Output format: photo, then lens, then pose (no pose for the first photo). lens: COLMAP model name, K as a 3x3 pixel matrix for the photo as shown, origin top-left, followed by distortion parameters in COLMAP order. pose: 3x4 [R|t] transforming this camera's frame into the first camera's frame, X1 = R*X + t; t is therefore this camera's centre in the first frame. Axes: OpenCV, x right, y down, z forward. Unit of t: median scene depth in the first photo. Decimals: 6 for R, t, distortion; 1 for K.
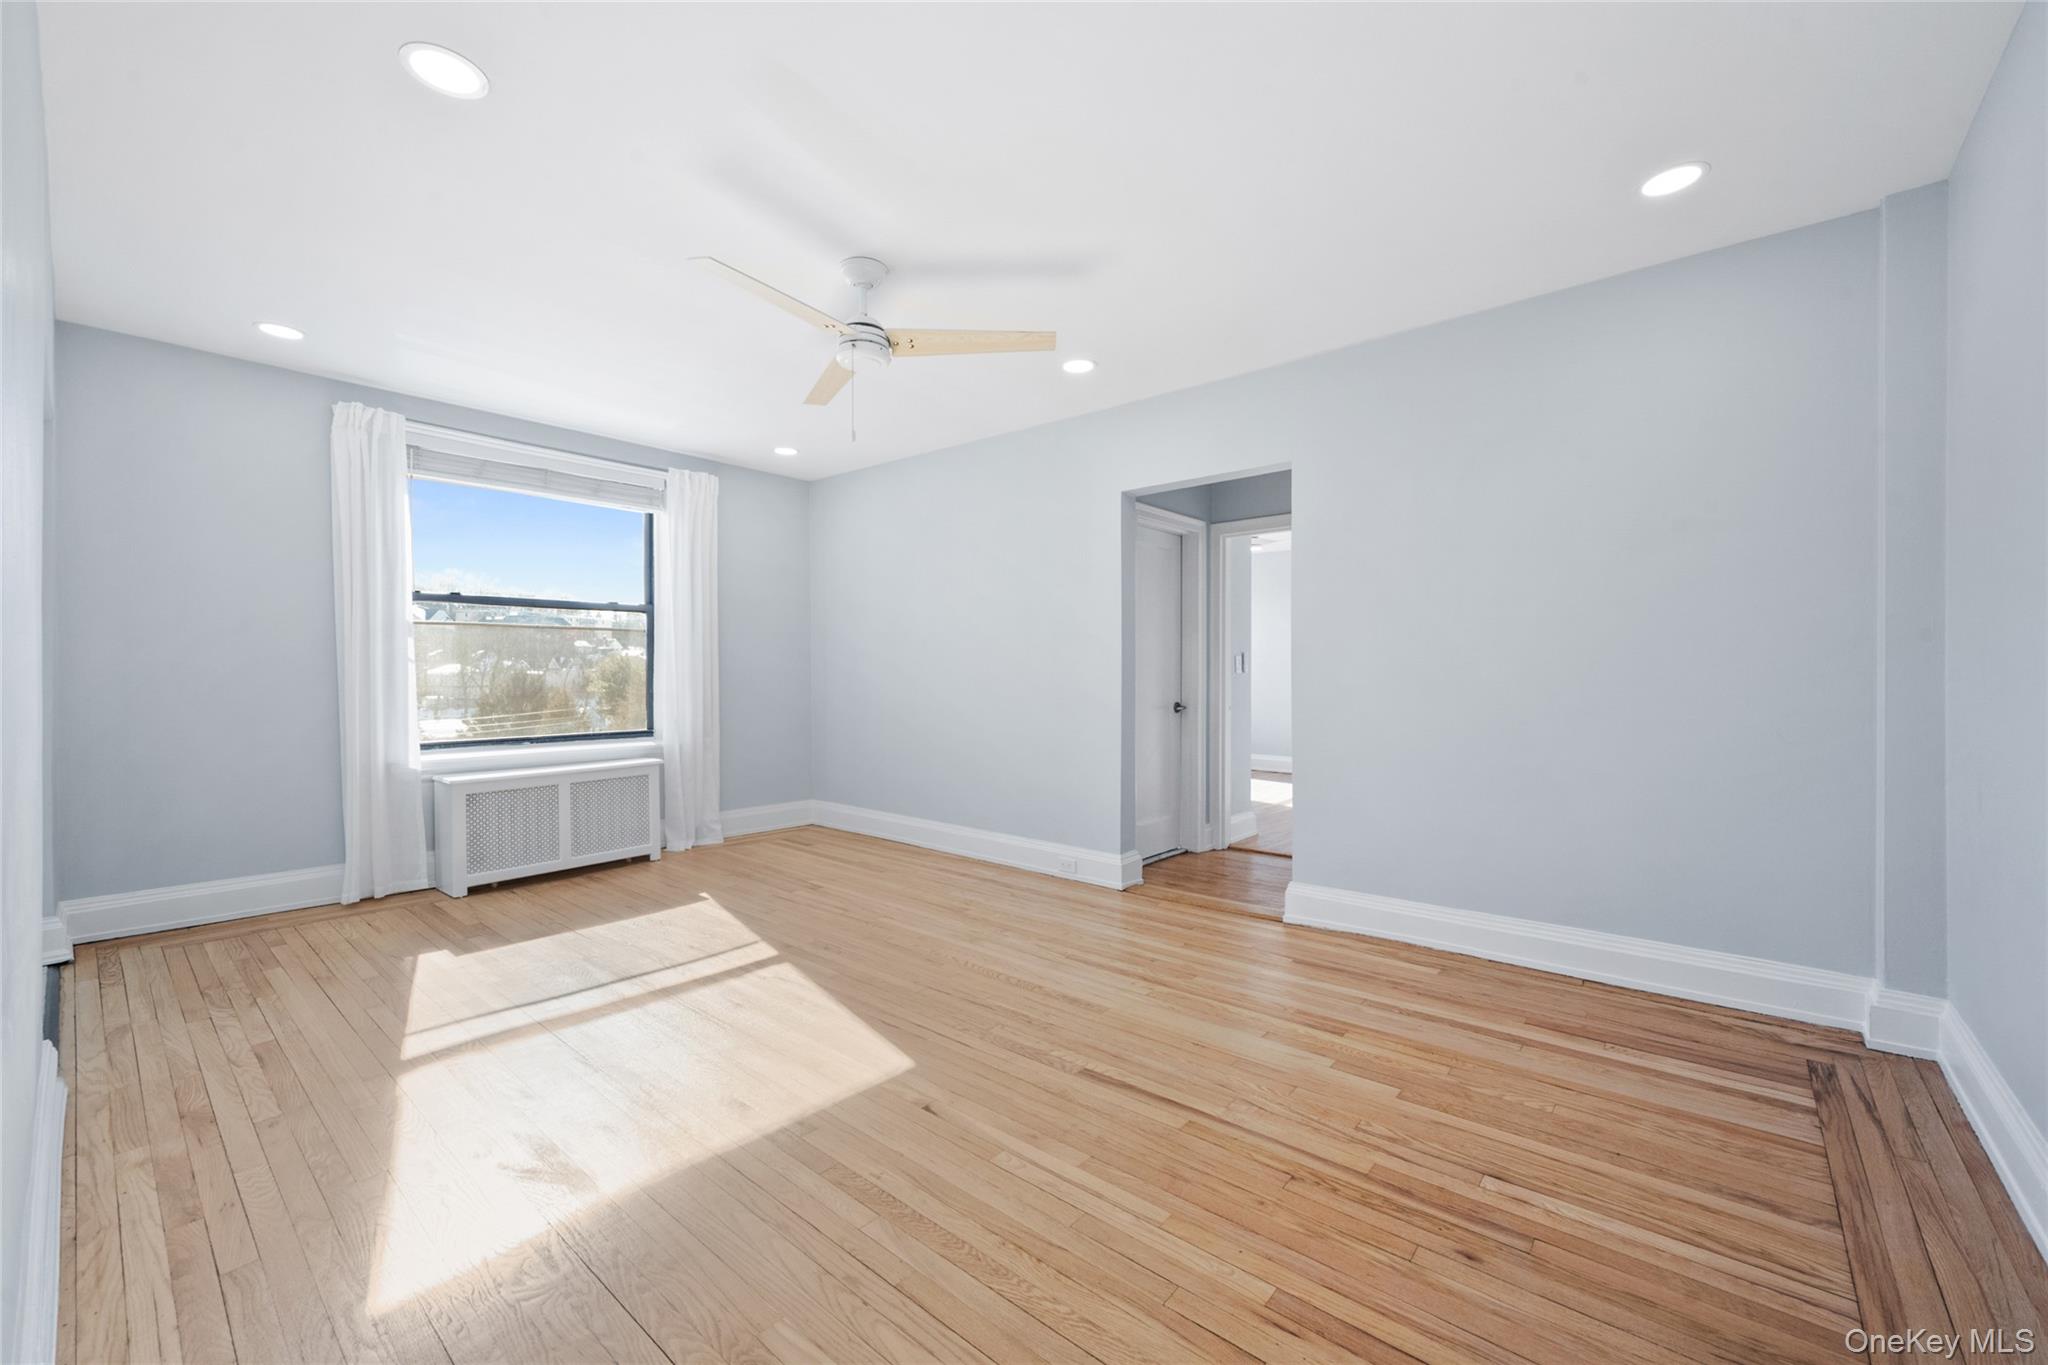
lens RADIAL K [[825.8, 0, 1024.0], [0, 825.8, 682.5], [0, 0, 1]] dist [0.000332, 0.000052]
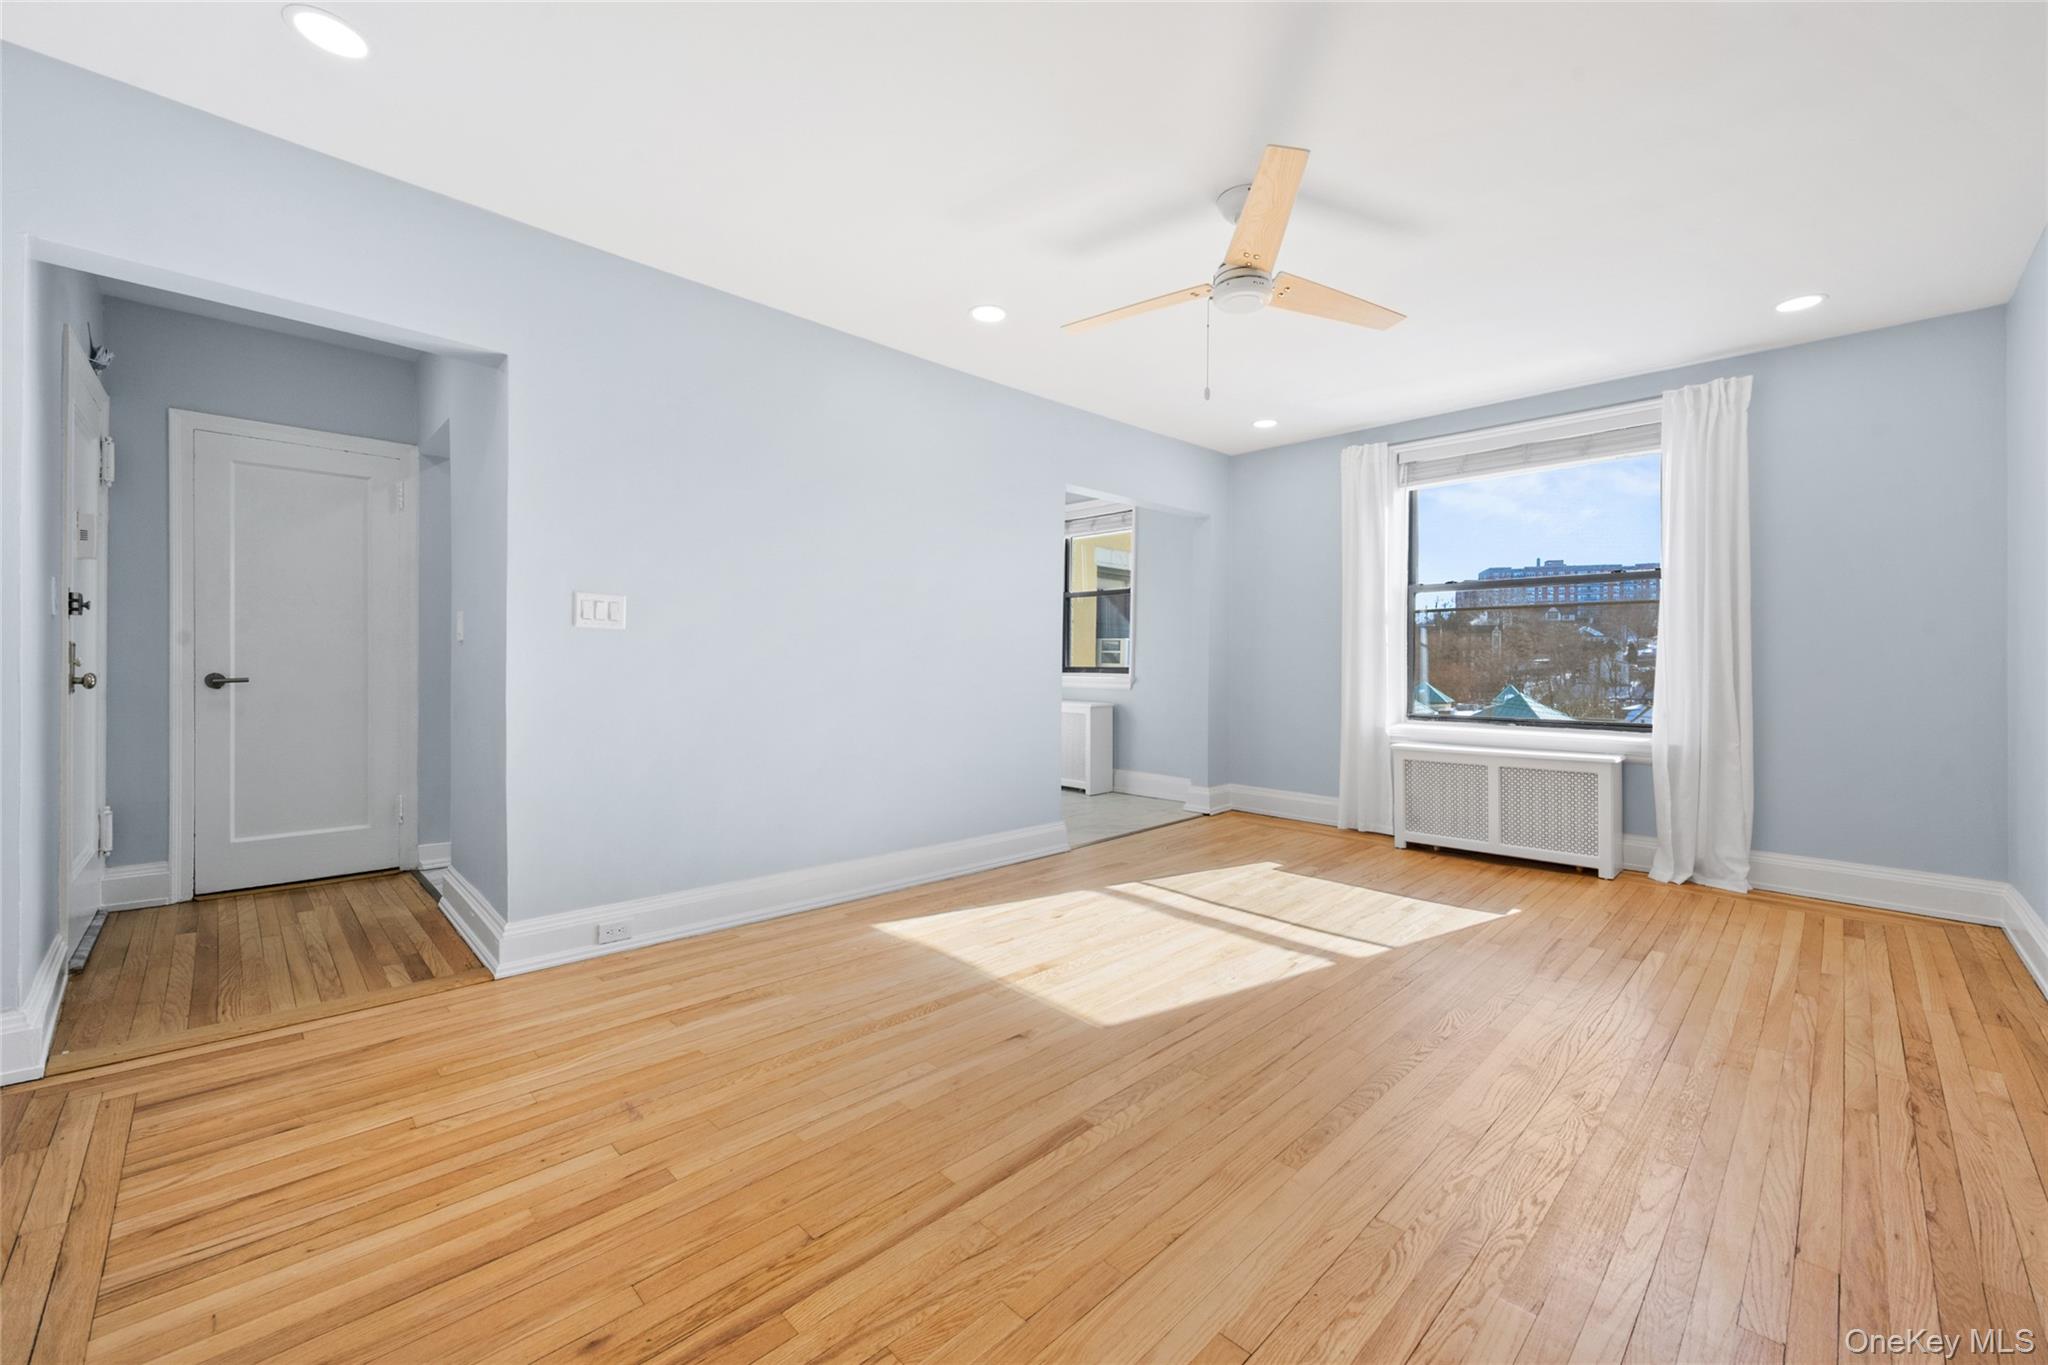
lens RADIAL K [[827.1, 0, 1032.9], [0, 827.1, 681.0], [0, 0, 1]] dist [0.000137, -0.000041]
pose [[-0.089821, 0.019579, -0.995765, 0.680310], [-0.020216, 0.999565, 0.021478, 0.016530], [0.995753, 0.022060, -0.089386, 0.784604]]
